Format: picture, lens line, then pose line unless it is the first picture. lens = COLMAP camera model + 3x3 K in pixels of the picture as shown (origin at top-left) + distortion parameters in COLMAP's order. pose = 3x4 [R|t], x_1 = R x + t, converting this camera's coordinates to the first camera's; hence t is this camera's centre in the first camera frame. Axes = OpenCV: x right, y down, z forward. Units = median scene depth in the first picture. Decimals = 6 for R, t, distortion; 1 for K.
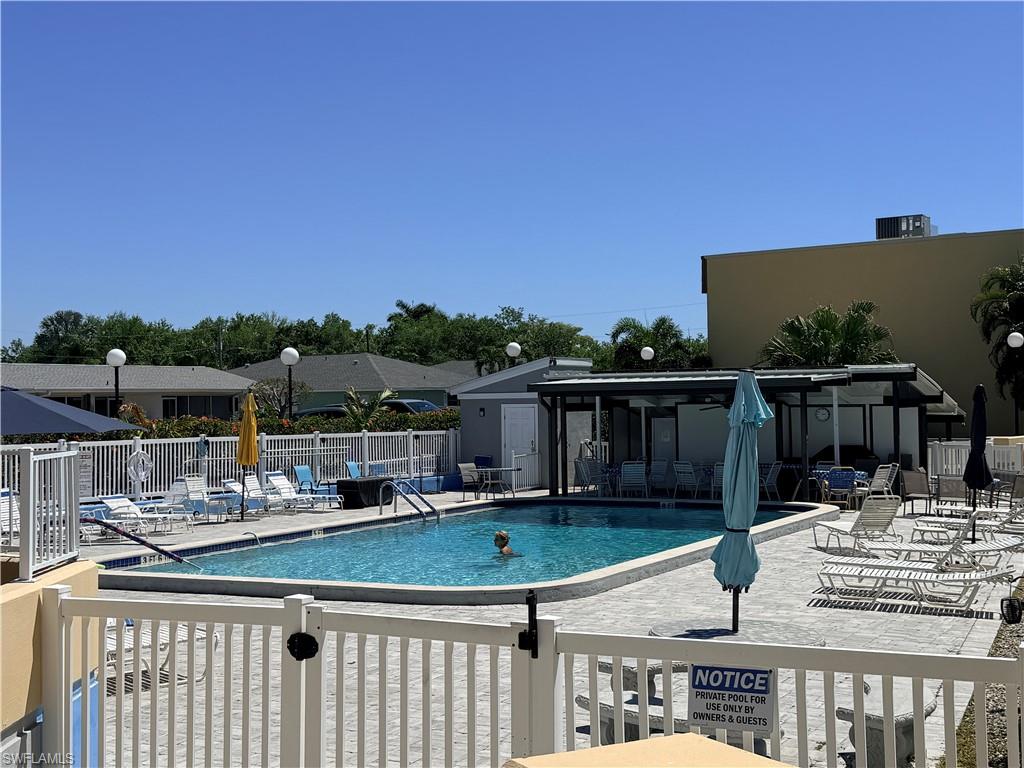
lens RADIAL K [[1406.8, 0, 513.1], [0, 1406.8, 380.1], [0, 0, 1]] dist [0.232795, 0.000000]
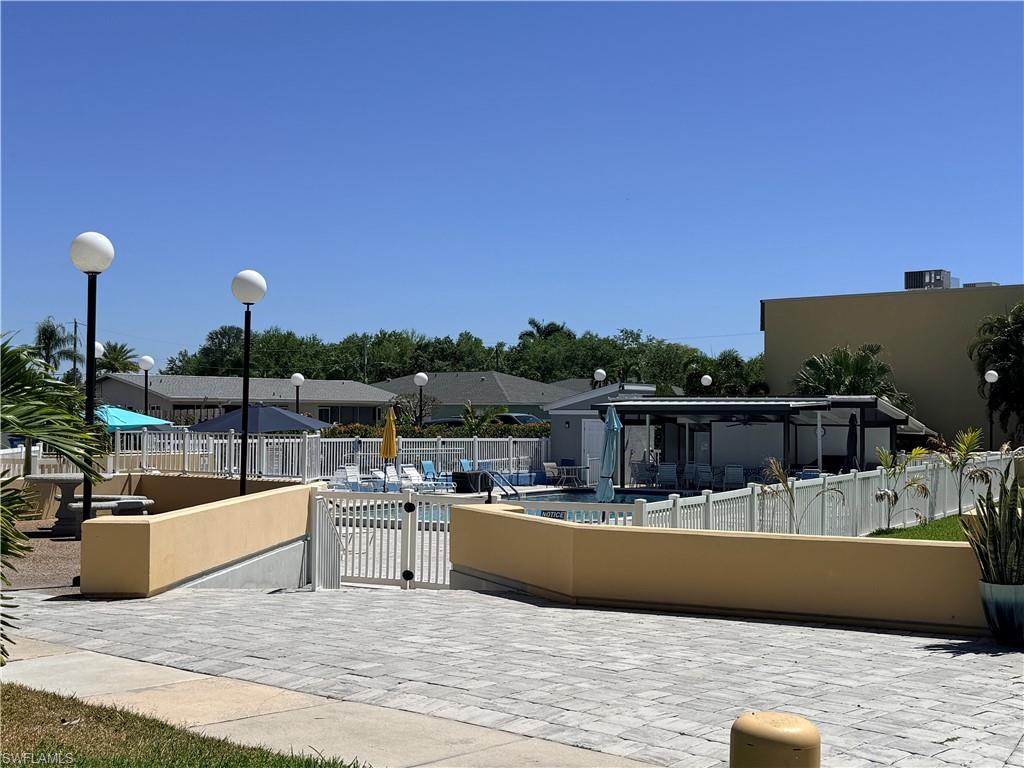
lens RADIAL K [[1406.8, 0, 511.8], [0, 1406.8, 386.3], [0, 0, 1]] dist [0.232795, 0.000000]
pose [[0.995053, 0.018683, -0.097572, 0.049135], [-0.019227, 0.999804, -0.004642, -0.005062], [0.097466, 0.006495, 0.995218, -0.268016]]
